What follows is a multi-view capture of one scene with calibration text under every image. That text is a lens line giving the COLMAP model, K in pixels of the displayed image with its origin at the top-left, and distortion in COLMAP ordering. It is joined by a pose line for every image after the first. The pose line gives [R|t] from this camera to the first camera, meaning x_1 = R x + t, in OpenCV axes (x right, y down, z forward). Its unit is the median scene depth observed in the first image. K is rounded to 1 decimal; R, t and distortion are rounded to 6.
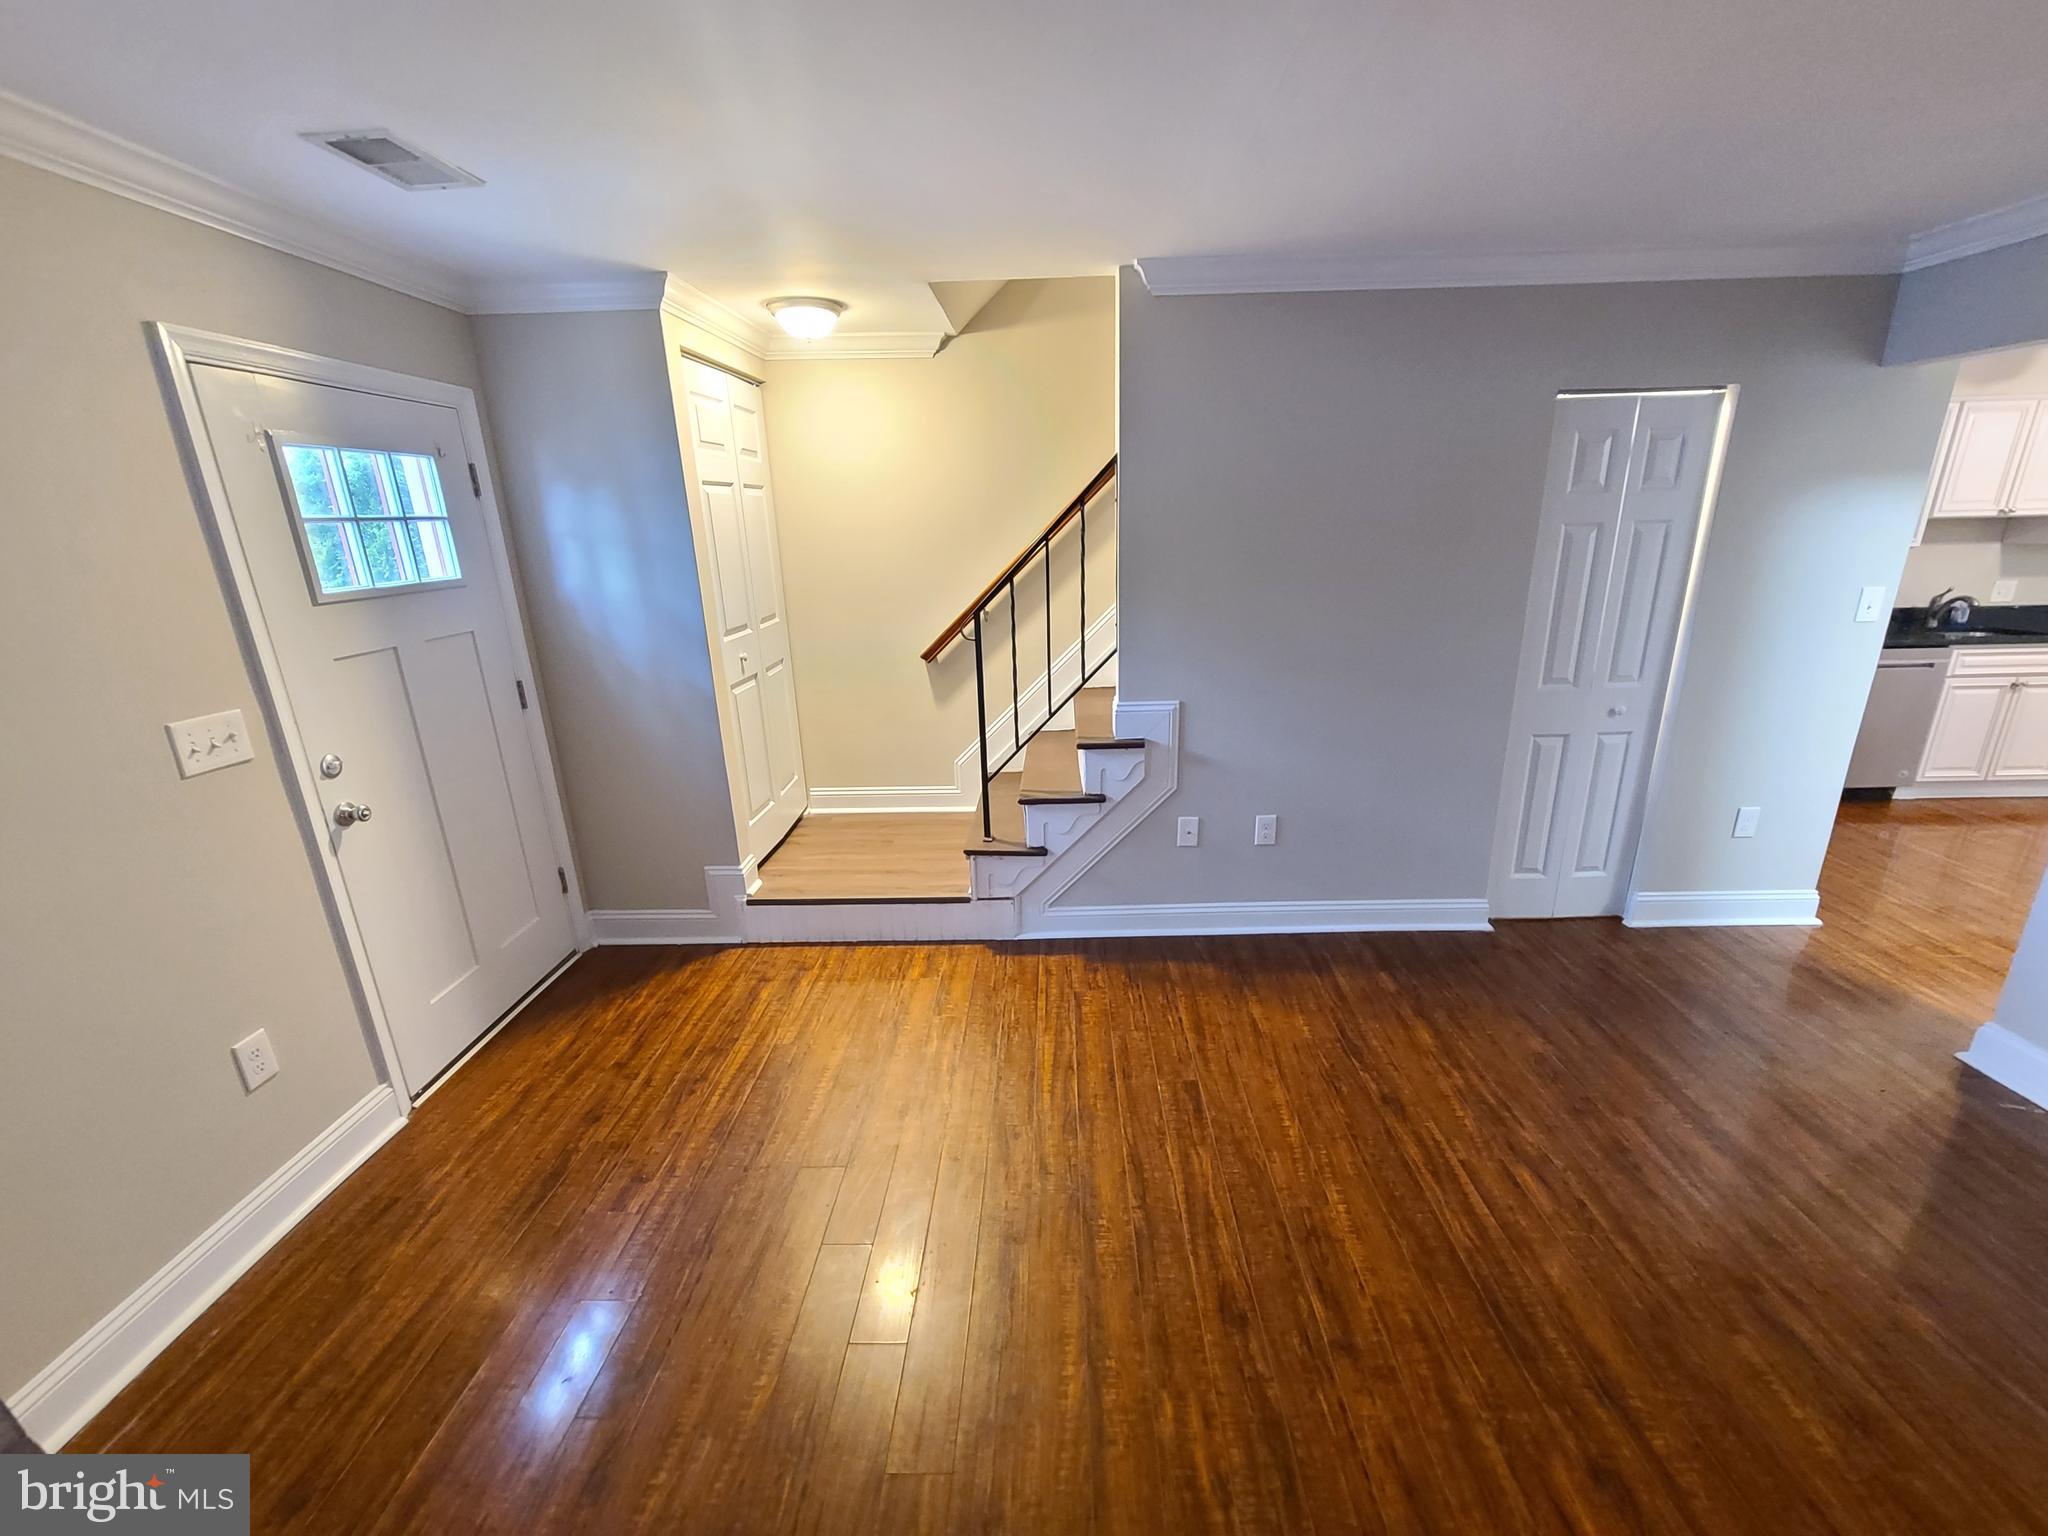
lens RADIAL K [[827.6, 0, 1029.8], [0, 827.6, 778.0], [0, 0, 1]] dist [-0.004602, 0.002138]
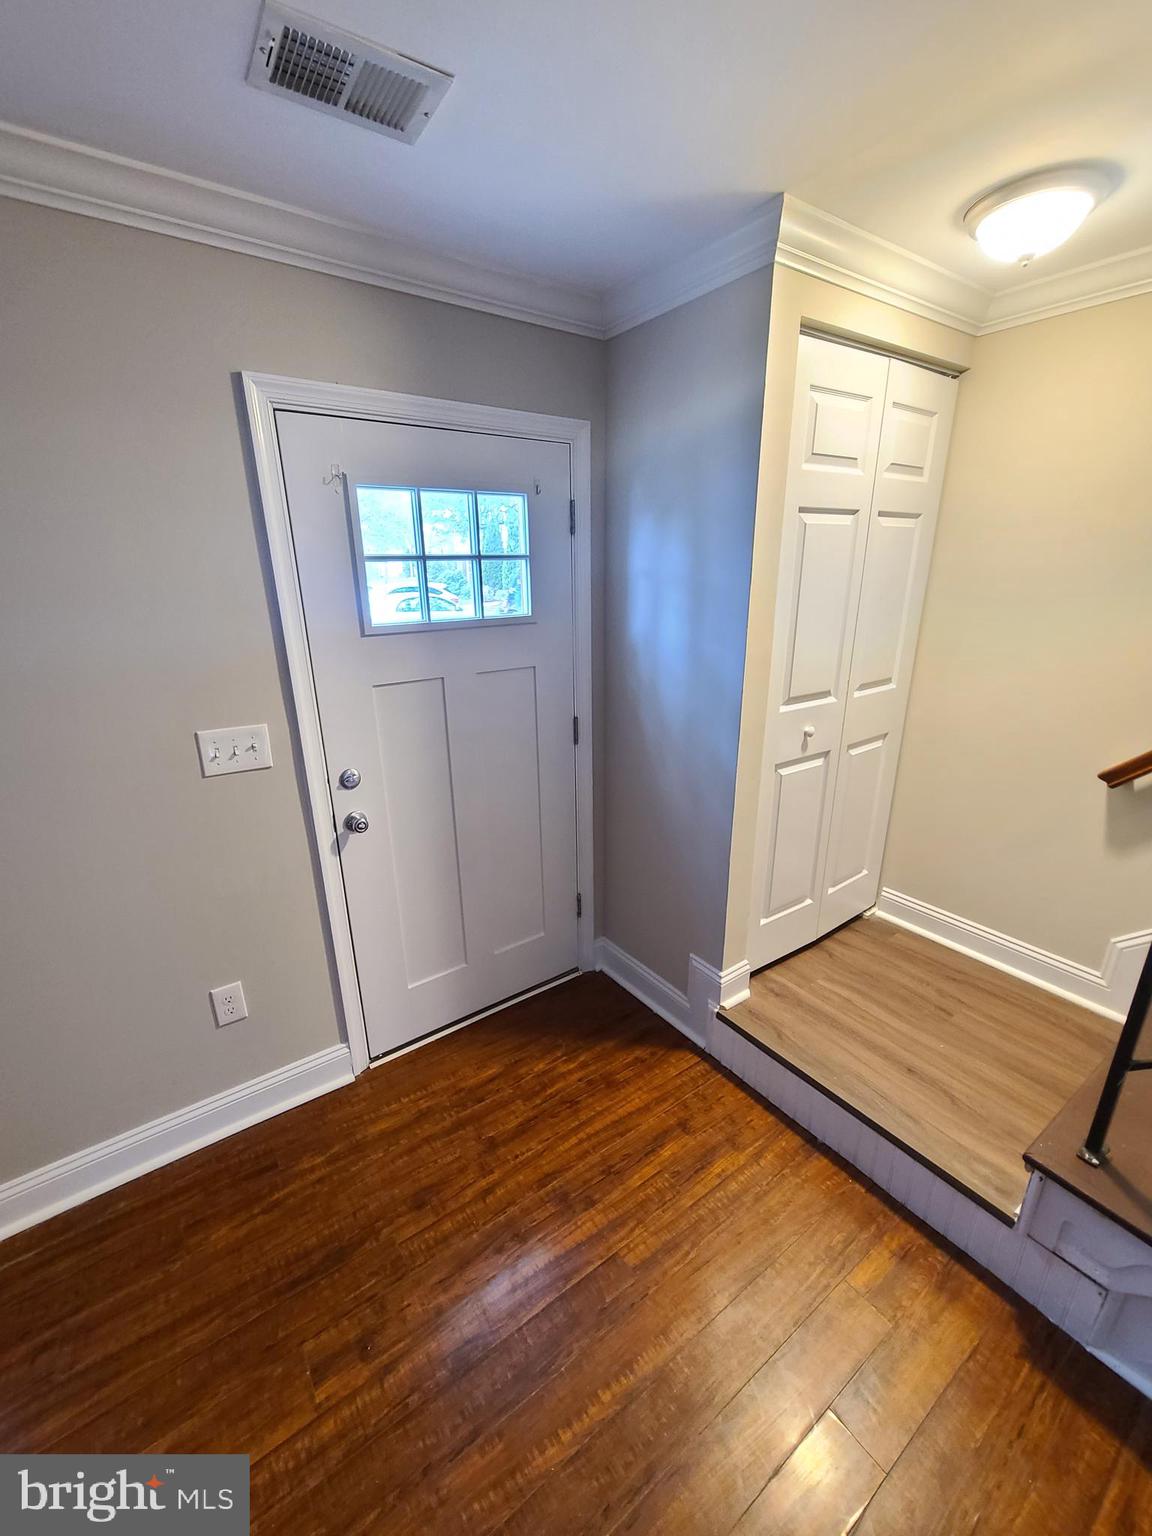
lens RADIAL K [[620.7, 0, 573.6], [0, 620.7, 784.9], [0, 0, 1]] dist [-0.004602, 0.002138]
pose [[0.600324, 0.275519, -0.750800, -0.019052], [-0.240031, 0.957577, 0.159475, -0.167850], [0.762887, 0.084479, 0.640989, 0.538951]]
